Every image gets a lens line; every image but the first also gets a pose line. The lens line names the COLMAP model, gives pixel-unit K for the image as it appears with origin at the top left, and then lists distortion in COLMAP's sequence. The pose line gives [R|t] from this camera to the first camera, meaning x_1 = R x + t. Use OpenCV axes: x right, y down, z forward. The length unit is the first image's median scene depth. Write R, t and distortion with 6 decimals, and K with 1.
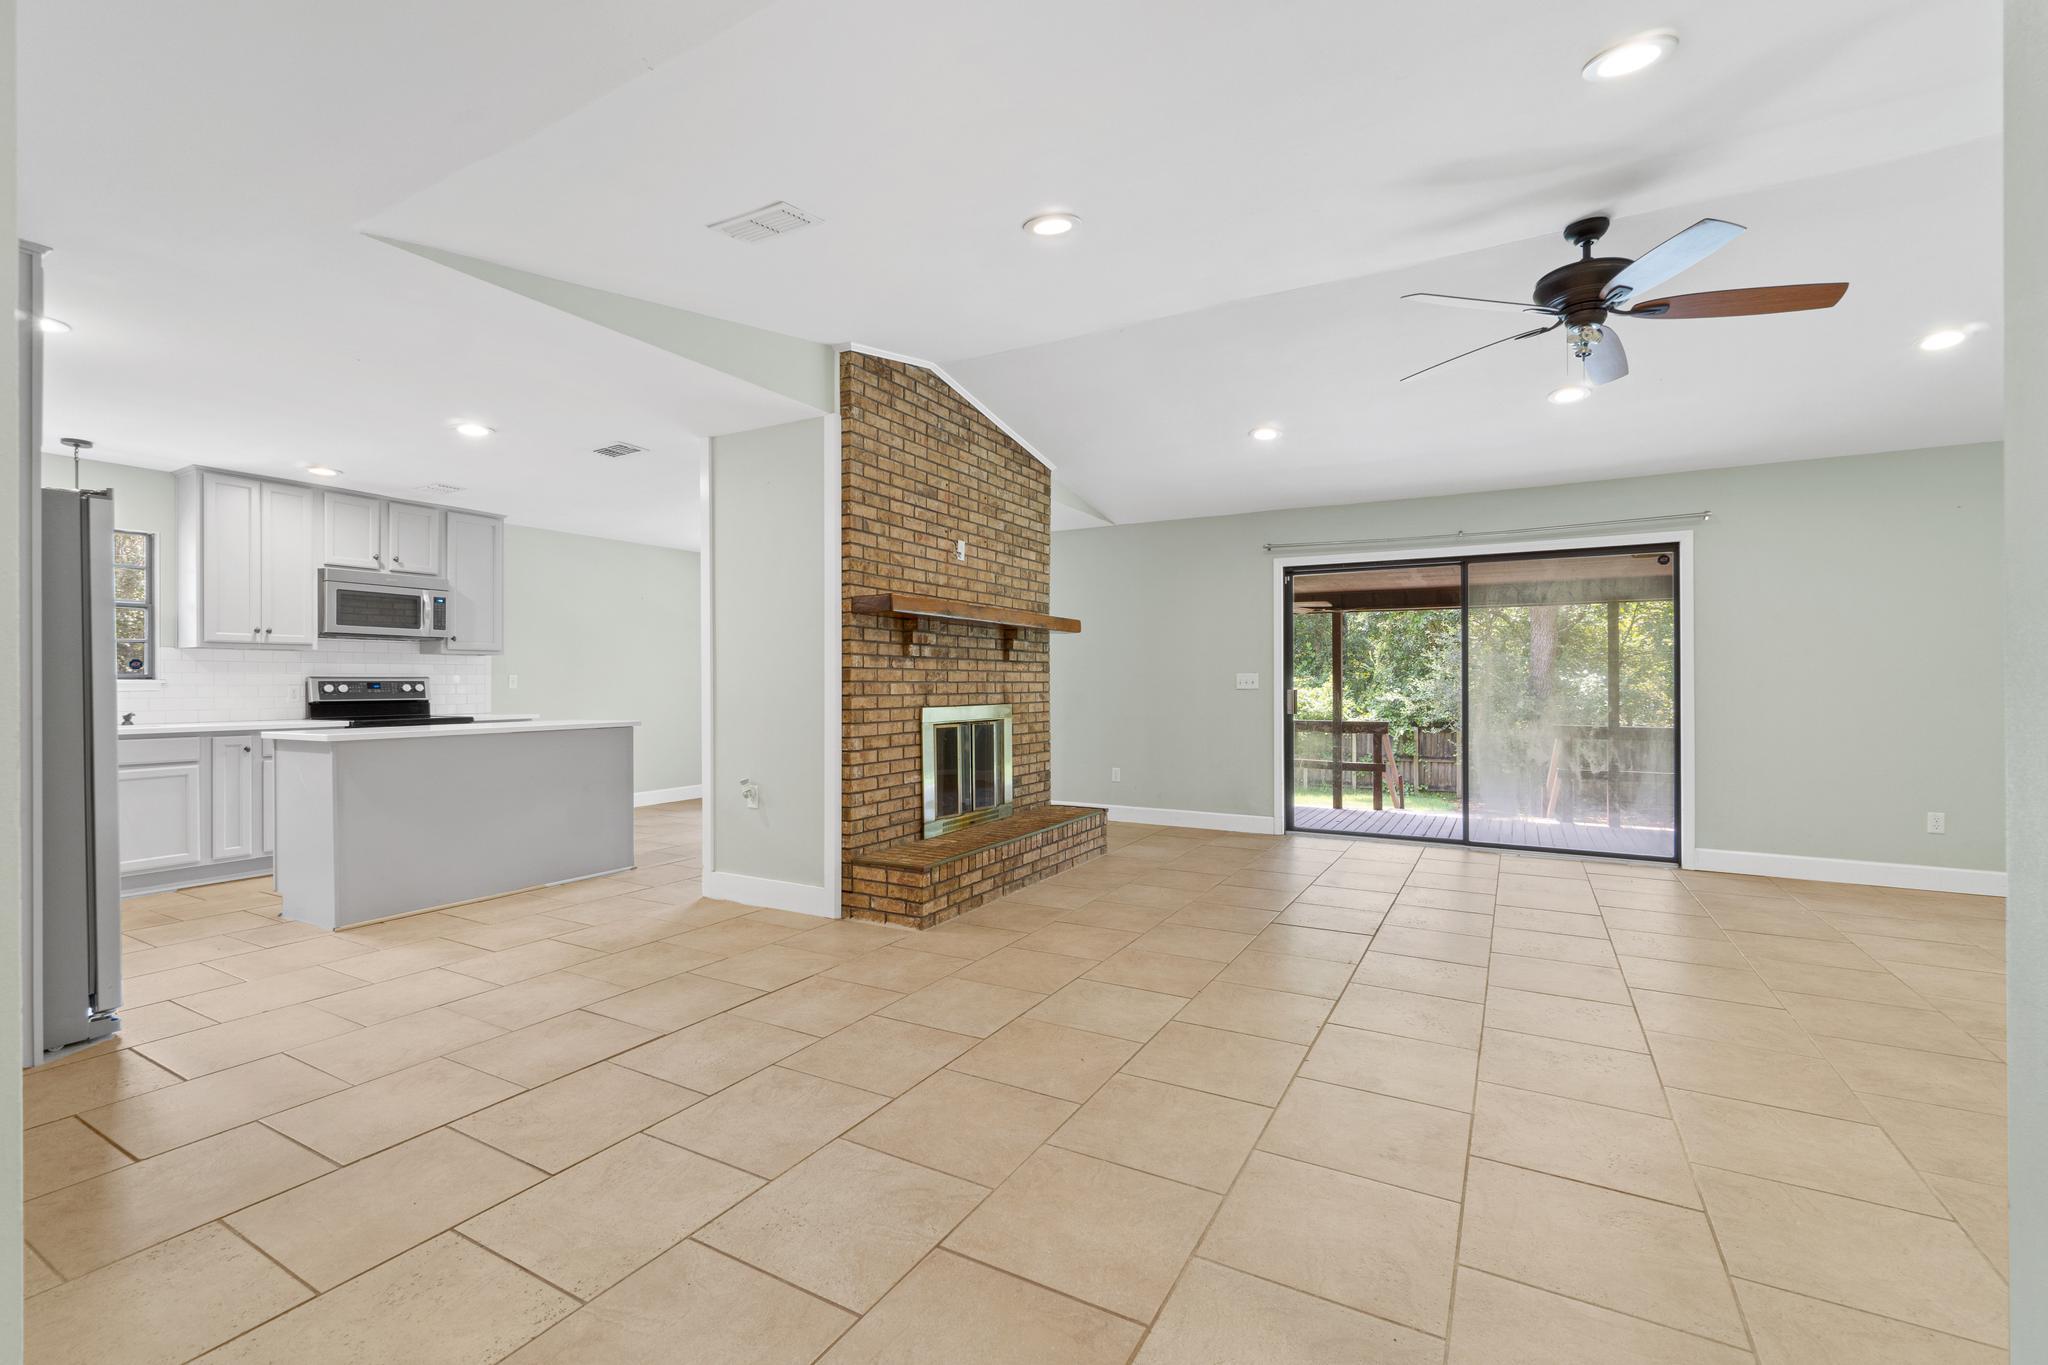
lens RADIAL K [[888.1, 0, 1007.2], [0, 888.1, 680.7], [0, 0, 1]] dist [-0.001552, 0.000202]
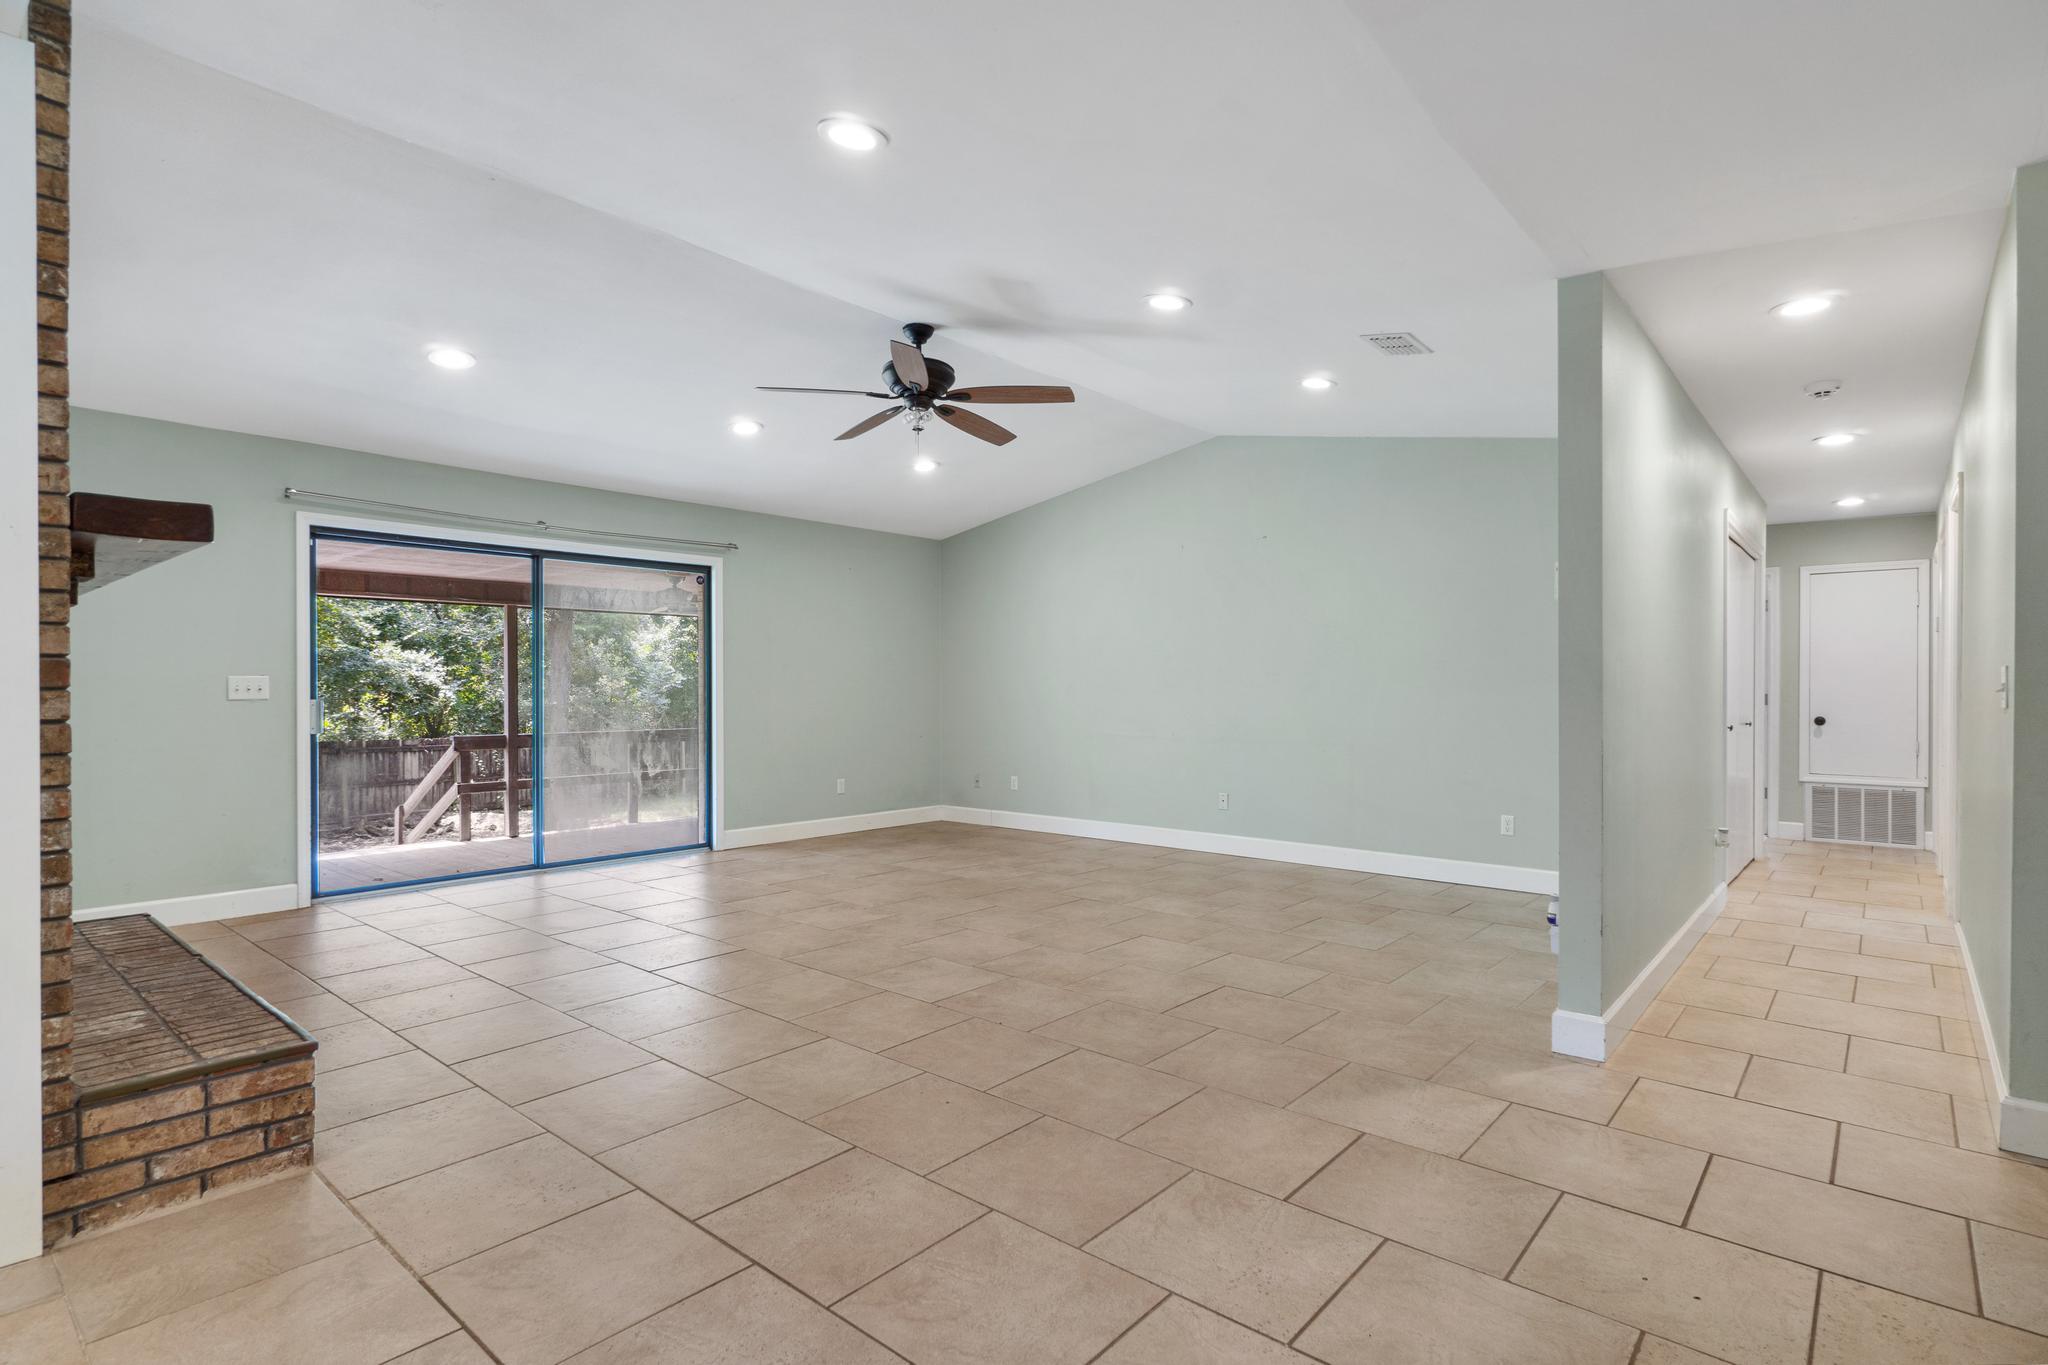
lens RADIAL K [[1013.6, 0, 1027.8], [0, 1013.6, 693.7], [0, 0, 1]] dist [-0.002081, 0.000350]
pose [[0.184092, -0.005641, 0.982893, -0.513297], [-0.001133, 0.999982, 0.005952, -0.000160], [-0.982908, -0.002209, 0.184082, 0.404577]]
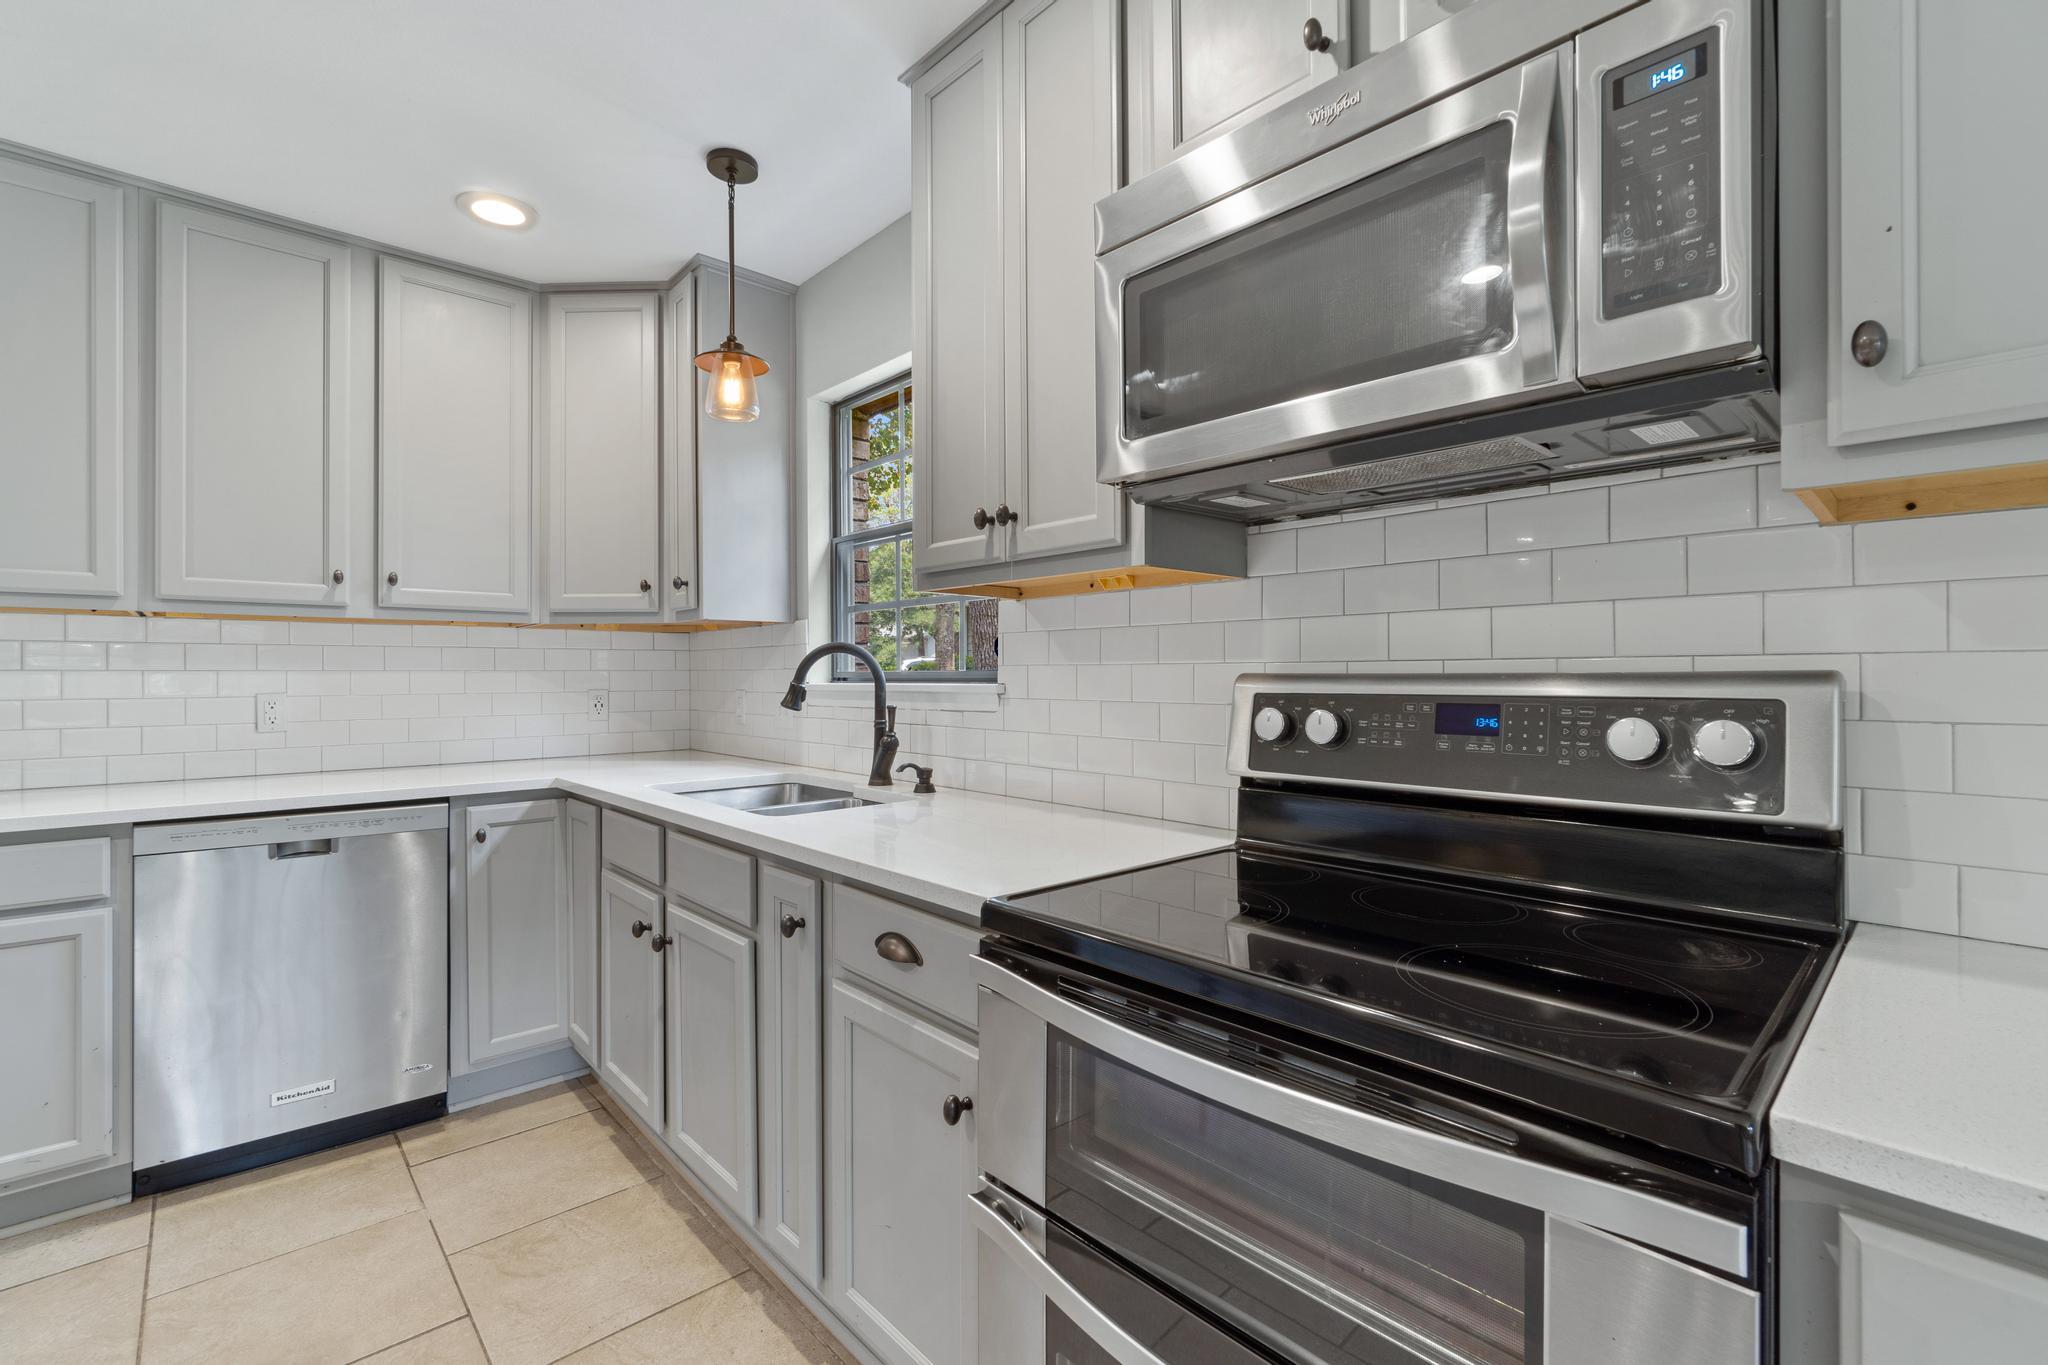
lens RADIAL K [[891.4, 0, 1013.4], [0, 891.4, 670.2], [0, 0, 1]] dist [-0.003796, -0.000532]
pose [[-0.301272, -0.001574, -0.953537, -0.642136], [0.006839, 0.999969, -0.003811, -0.006588], [0.953514, -0.007670, -0.301252, 1.247100]]
